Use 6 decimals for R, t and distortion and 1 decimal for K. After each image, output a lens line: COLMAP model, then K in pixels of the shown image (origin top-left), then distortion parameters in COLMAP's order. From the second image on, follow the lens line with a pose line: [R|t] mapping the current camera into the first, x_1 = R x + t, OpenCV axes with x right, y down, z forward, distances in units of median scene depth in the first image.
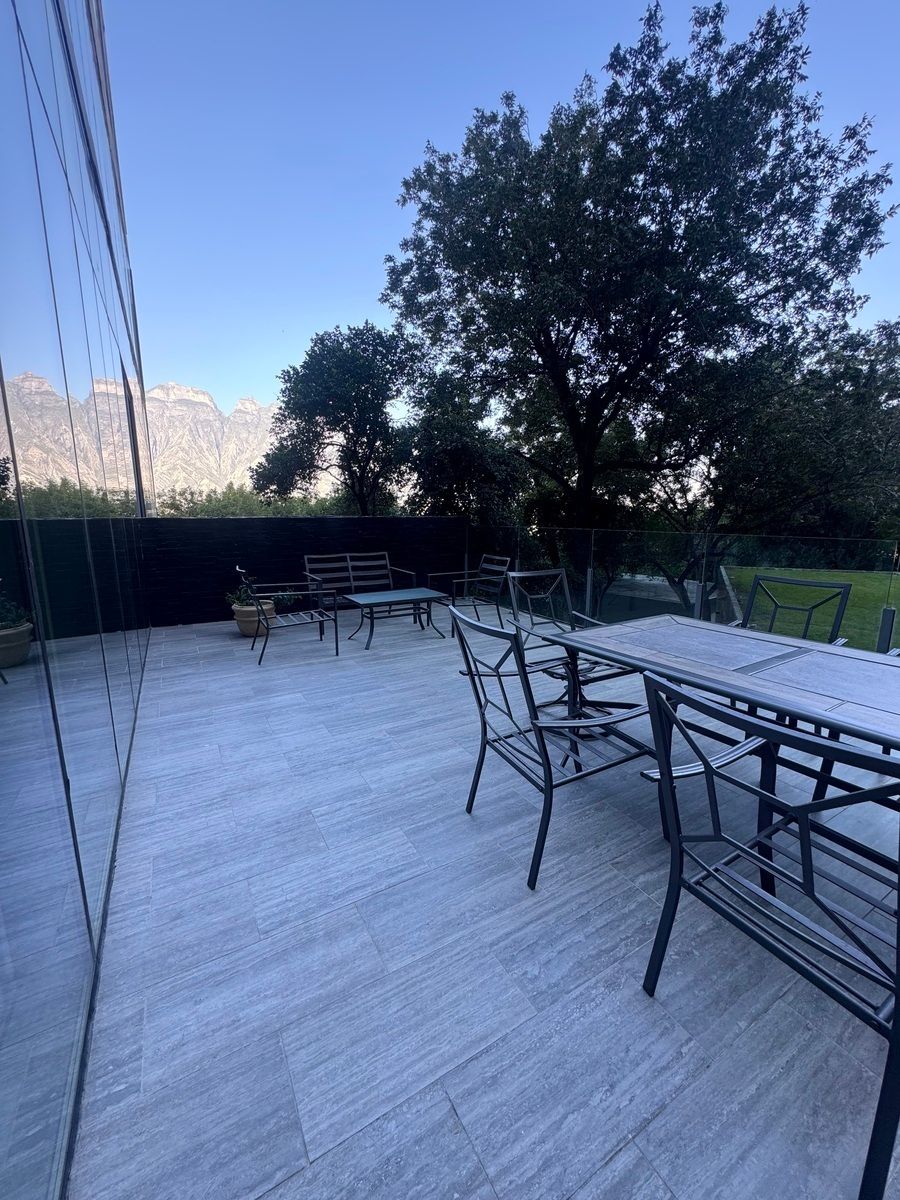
lens RADIAL K [[477.6, 0, 456.2], [0, 477.6, 581.1], [0, 0, 1]] dist [-0.004078, 0.001059]
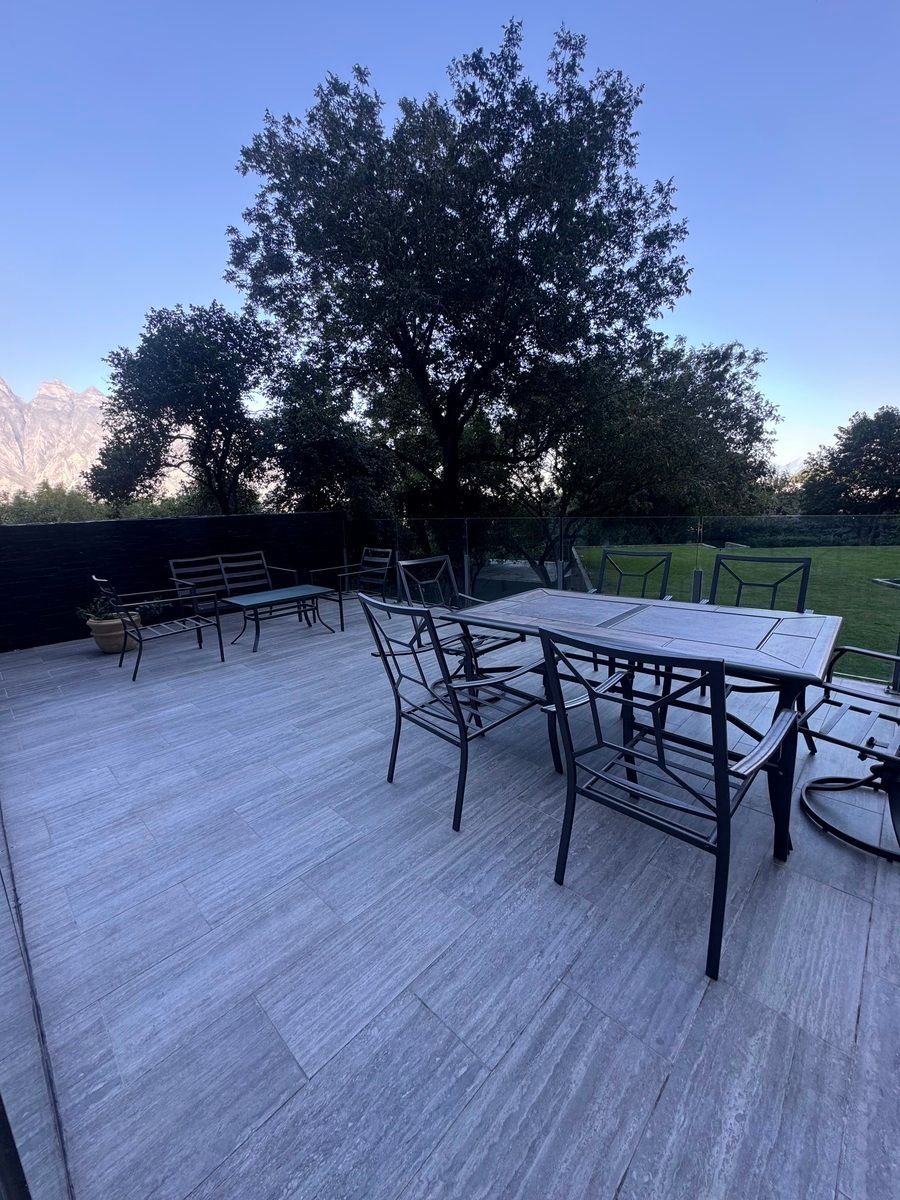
lens RADIAL K [[477.6, 0, 453.8], [0, 477.6, 593.8], [0, 0, 1]] dist [-0.004078, 0.001059]
pose [[0.961395, -0.083698, 0.262135, -0.082954], [0.073442, 0.996110, 0.048696, 0.014946], [-0.265191, -0.027564, 0.963802, -0.075879]]
